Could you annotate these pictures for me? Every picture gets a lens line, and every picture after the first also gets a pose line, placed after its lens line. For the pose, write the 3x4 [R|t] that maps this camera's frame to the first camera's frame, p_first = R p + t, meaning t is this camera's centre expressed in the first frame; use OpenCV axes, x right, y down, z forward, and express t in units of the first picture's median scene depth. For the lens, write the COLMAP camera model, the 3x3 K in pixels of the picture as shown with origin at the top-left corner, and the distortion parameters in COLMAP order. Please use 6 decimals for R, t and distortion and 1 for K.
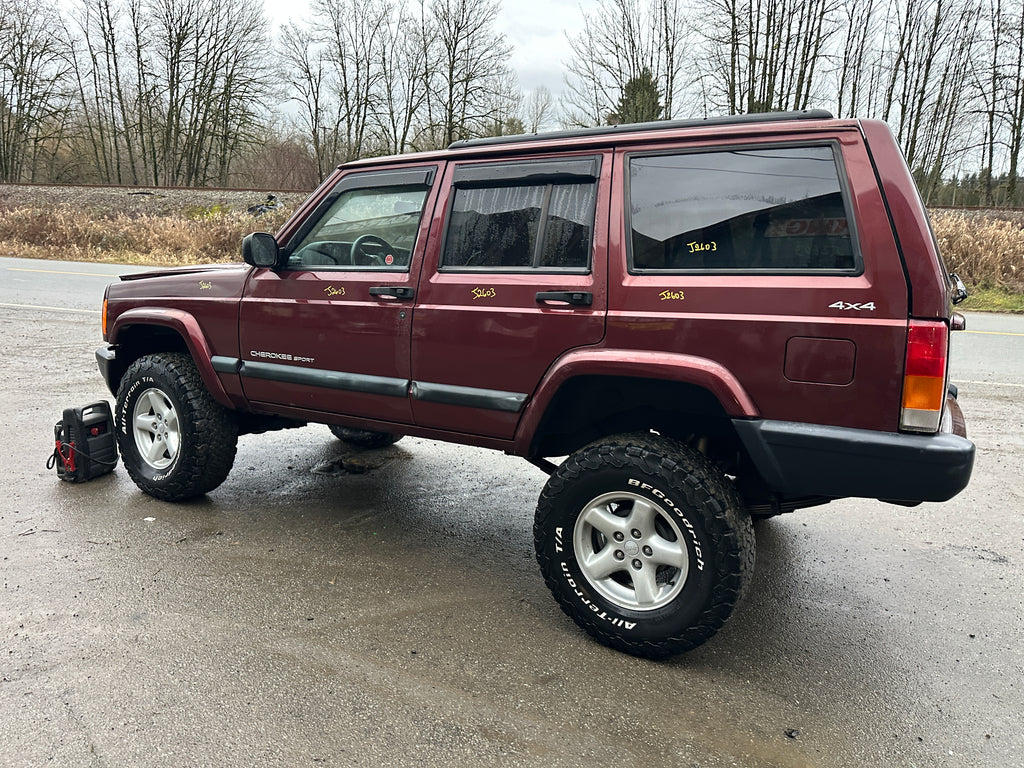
lens RADIAL K [[727.5, 0, 512.9], [0, 727.5, 371.2], [0, 0, 1]] dist [0.032519, -0.033233]
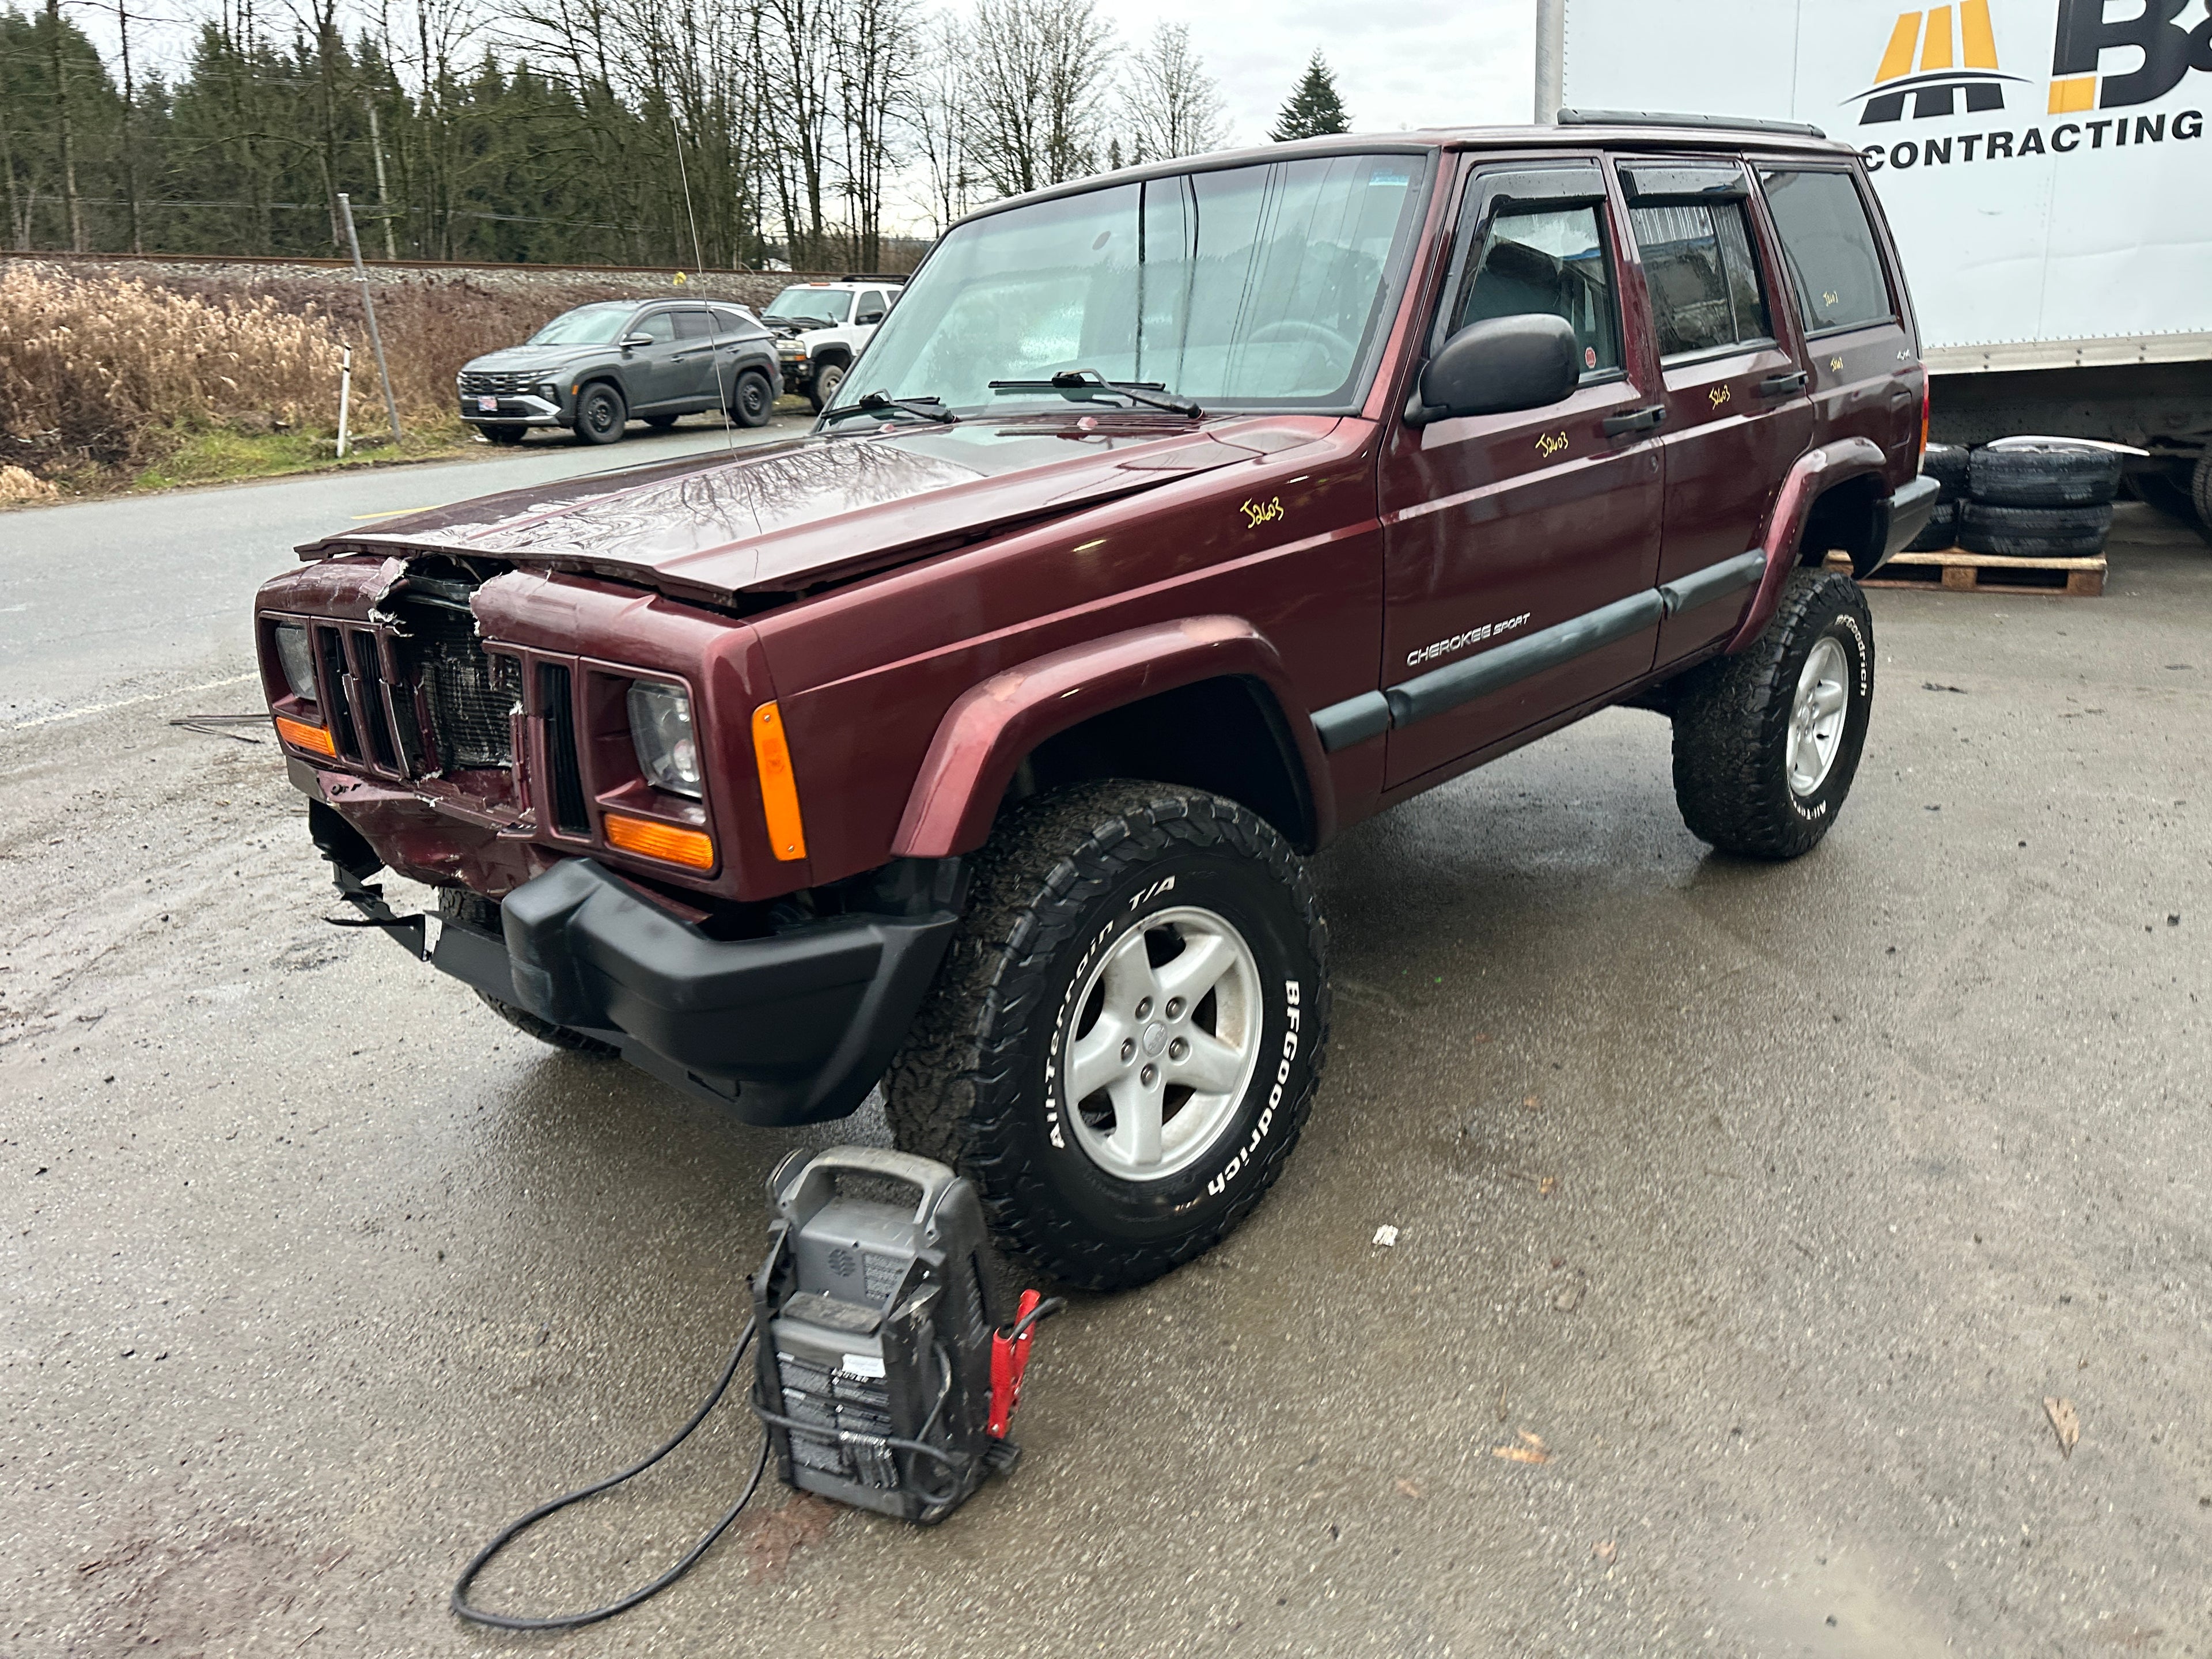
lens RADIAL K [[1571.5, 0, 1111.1], [0, 1571.5, 836.2], [0, 0, 1]] dist [0.032519, -0.033233]
pose [[0.224360, -0.340400, 0.913121, -1.197773], [0.217424, 0.930875, 0.293596, -0.216814], [-0.949942, 0.132664, 0.282862, 0.963175]]
